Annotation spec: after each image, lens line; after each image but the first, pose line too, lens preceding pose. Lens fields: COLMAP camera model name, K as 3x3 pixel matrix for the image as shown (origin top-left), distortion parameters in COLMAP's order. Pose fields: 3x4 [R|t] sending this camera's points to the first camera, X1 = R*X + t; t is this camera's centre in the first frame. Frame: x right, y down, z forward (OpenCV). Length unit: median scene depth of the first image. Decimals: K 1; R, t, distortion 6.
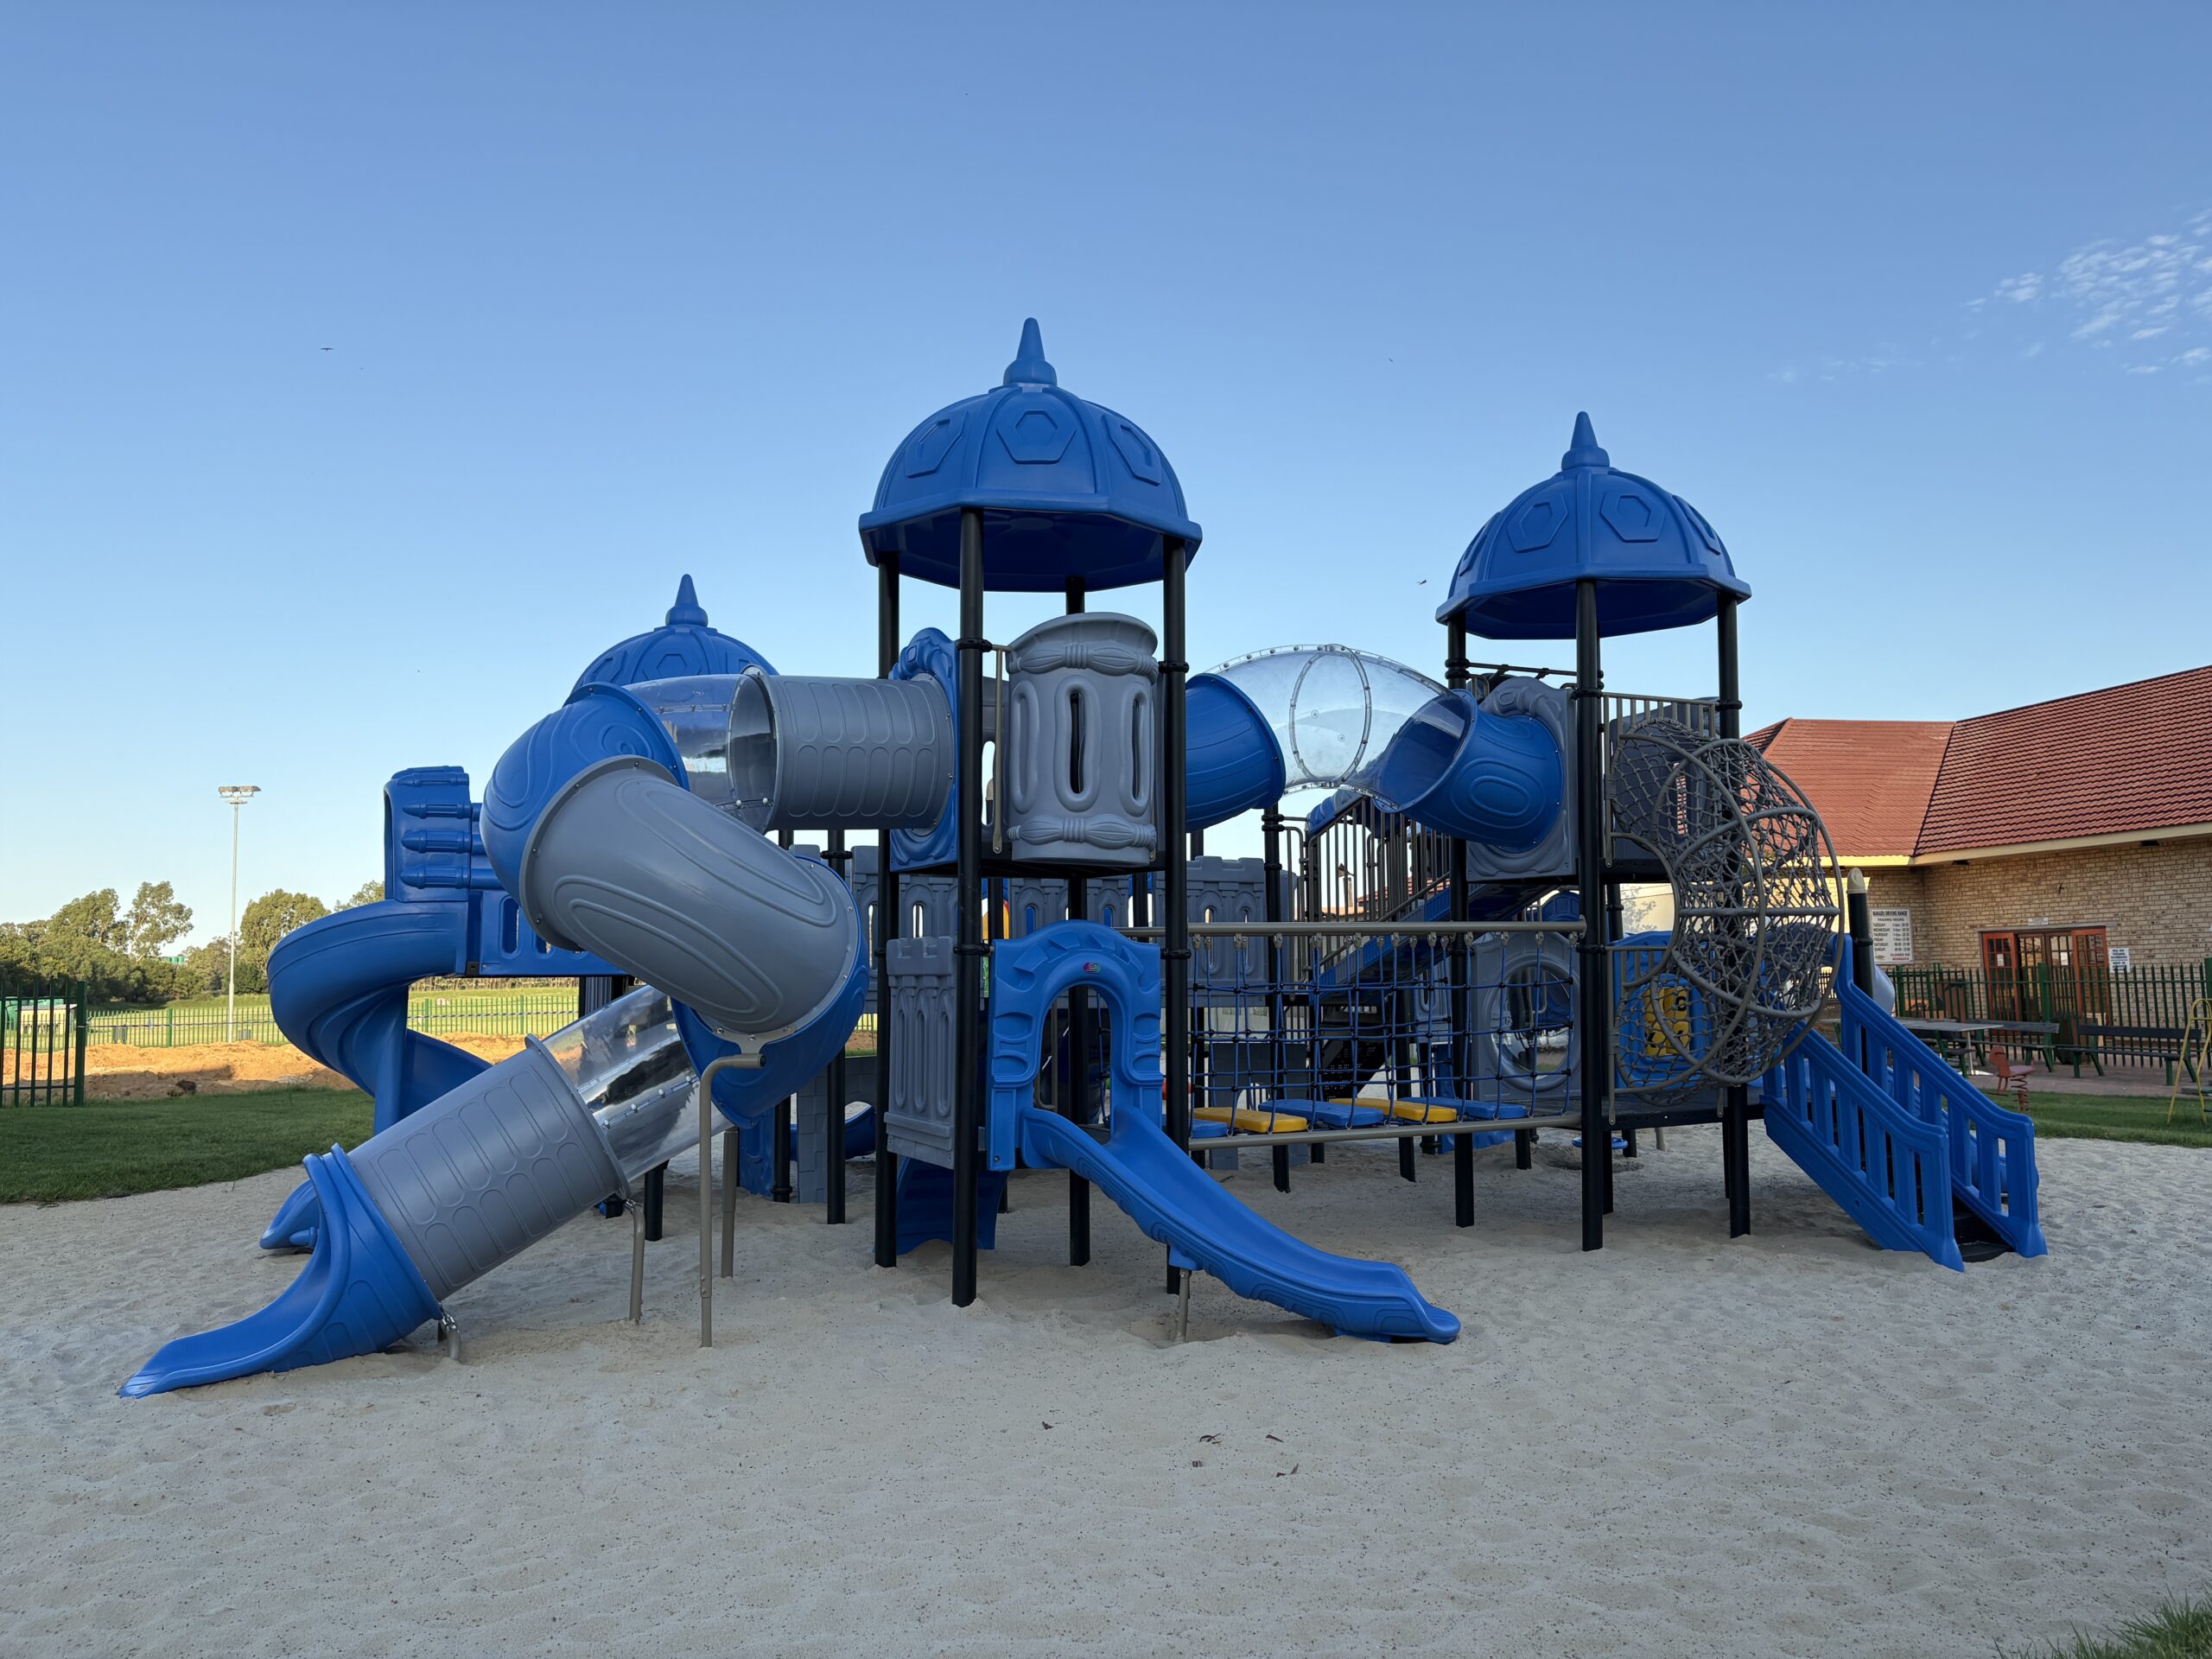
lens RADIAL K [[1695.7, 0, 1089.0], [0, 1695.7, 790.1], [0, 0, 1]] dist [0.075683, -0.082819]
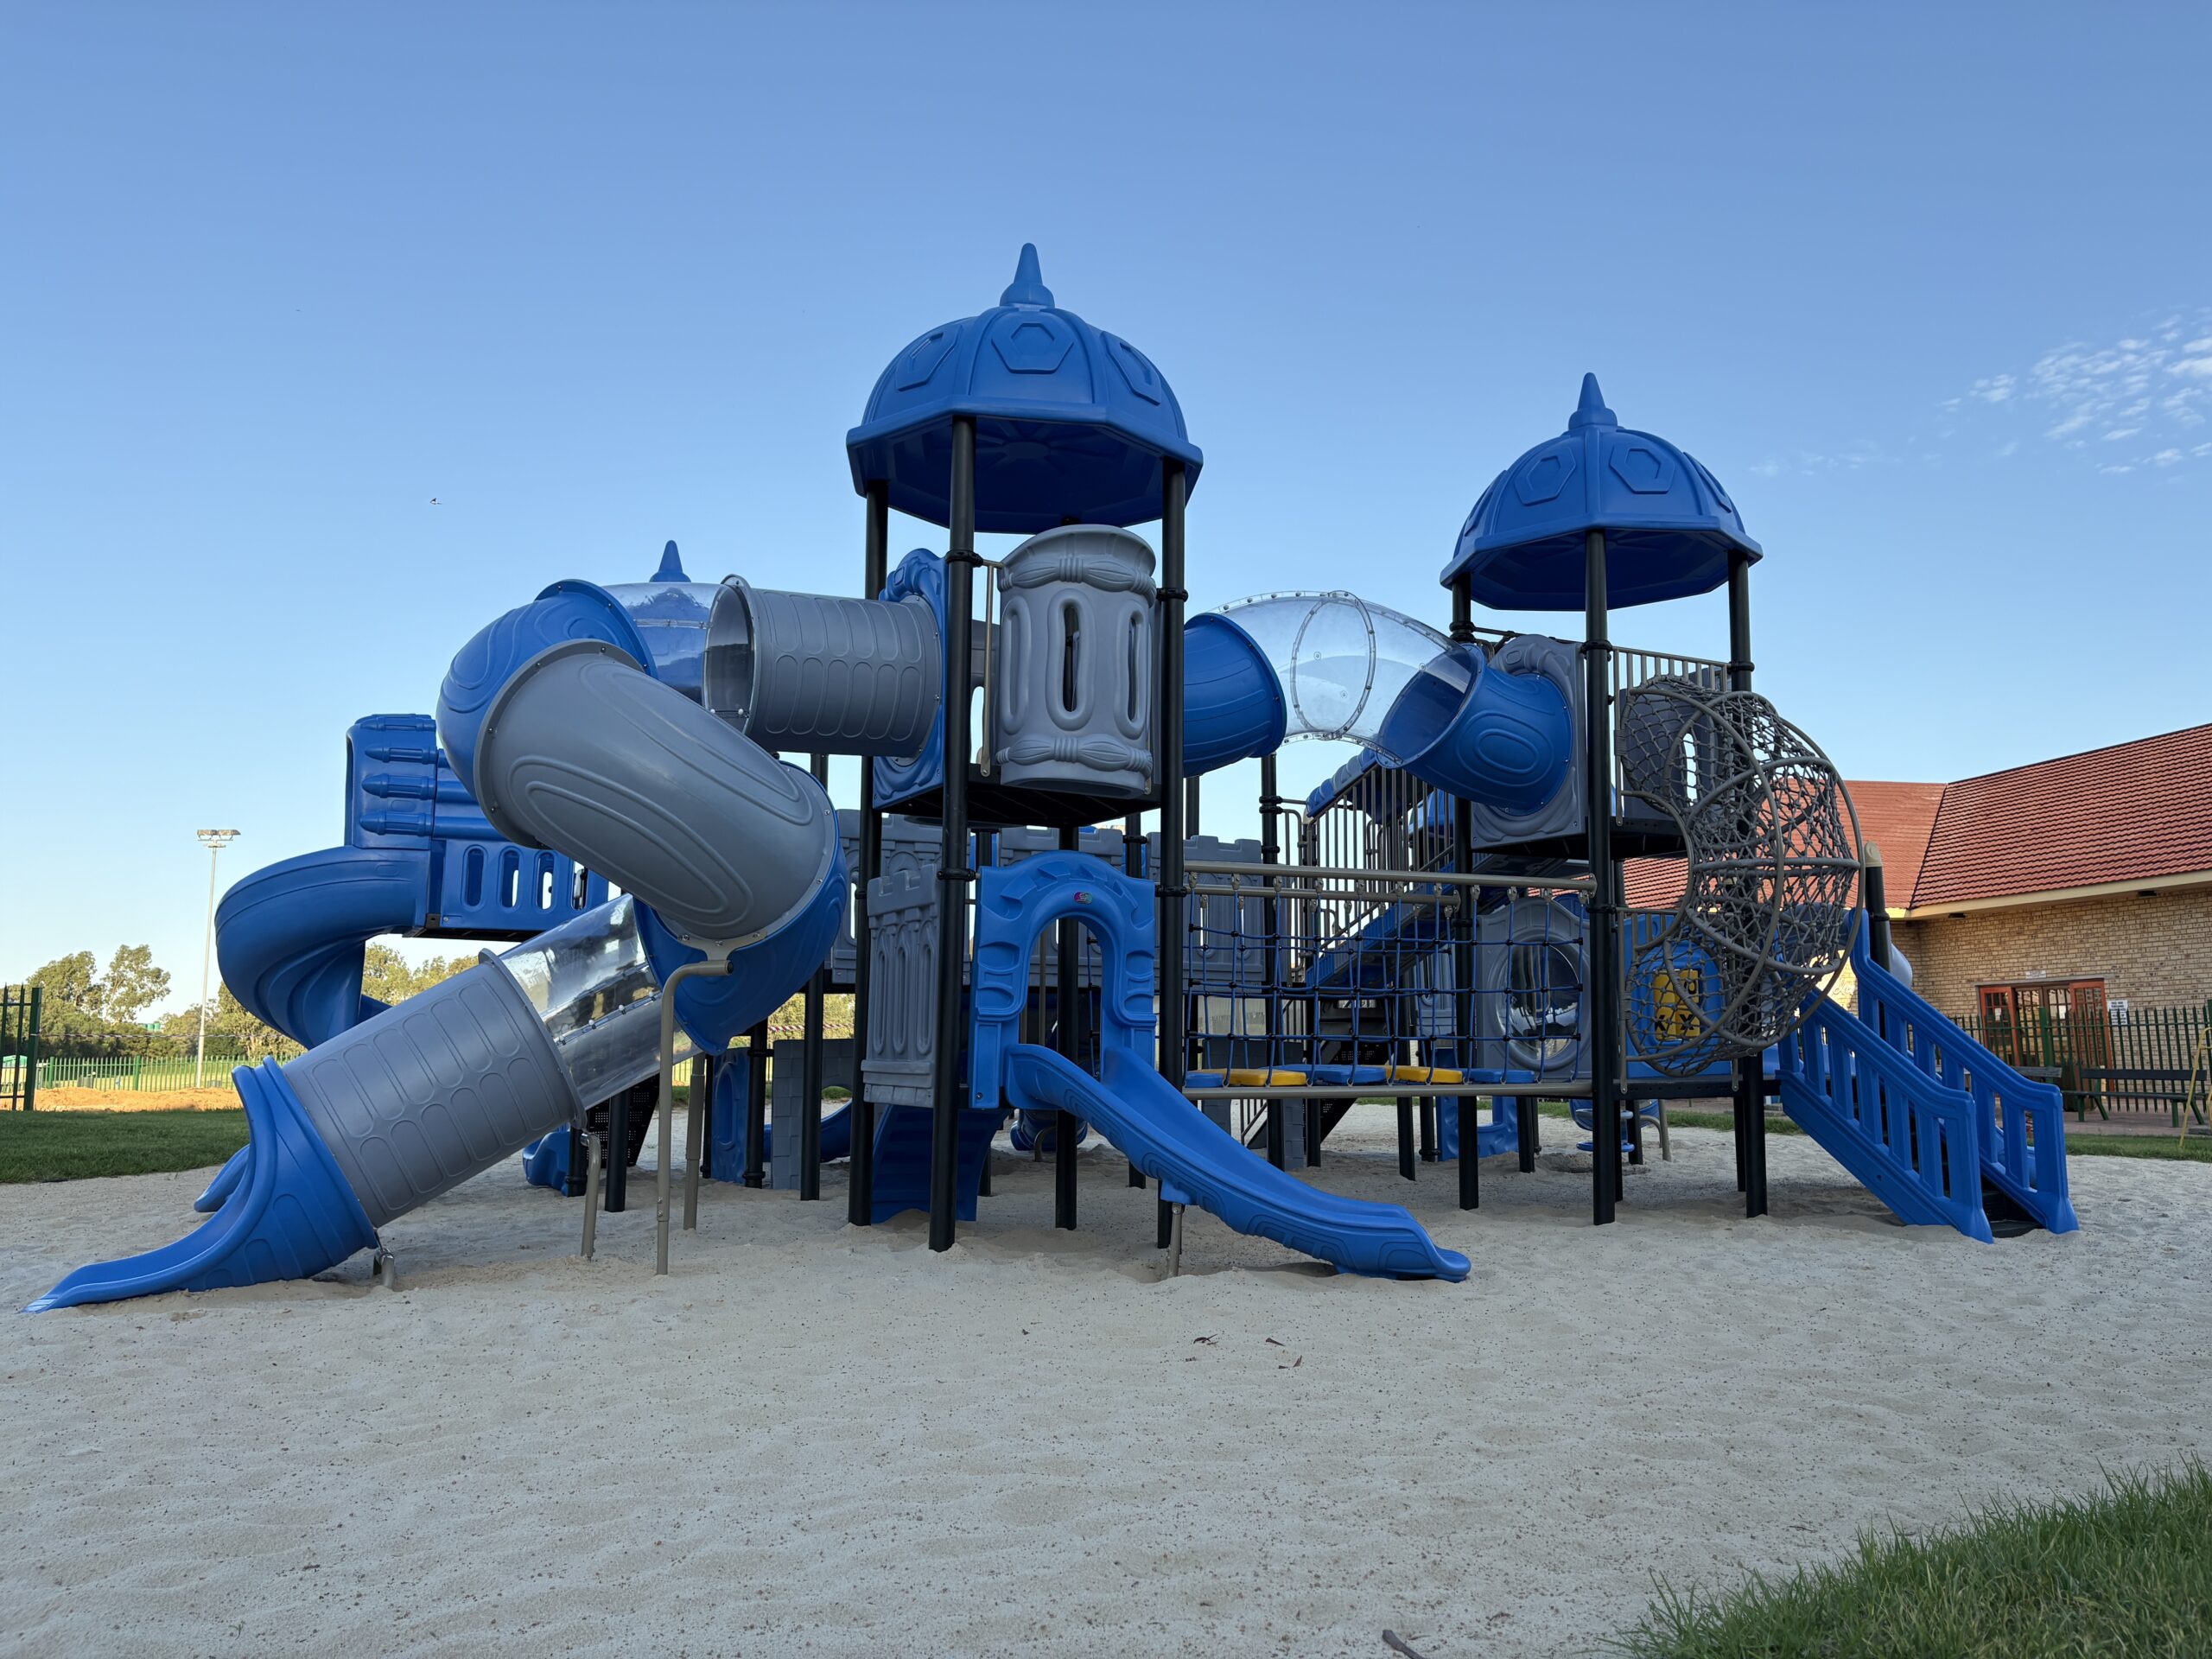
lens RADIAL K [[1665.8, 0, 1106.0], [0, 1665.8, 829.5], [0, 0, 1]] dist [0.069628, -0.079181]
pose [[0.999805, 0.013659, 0.014242, 0.000739], [-0.012804, 0.998205, -0.058501, 0.109543], [-0.015016, 0.058307, 0.998186, 0.060576]]
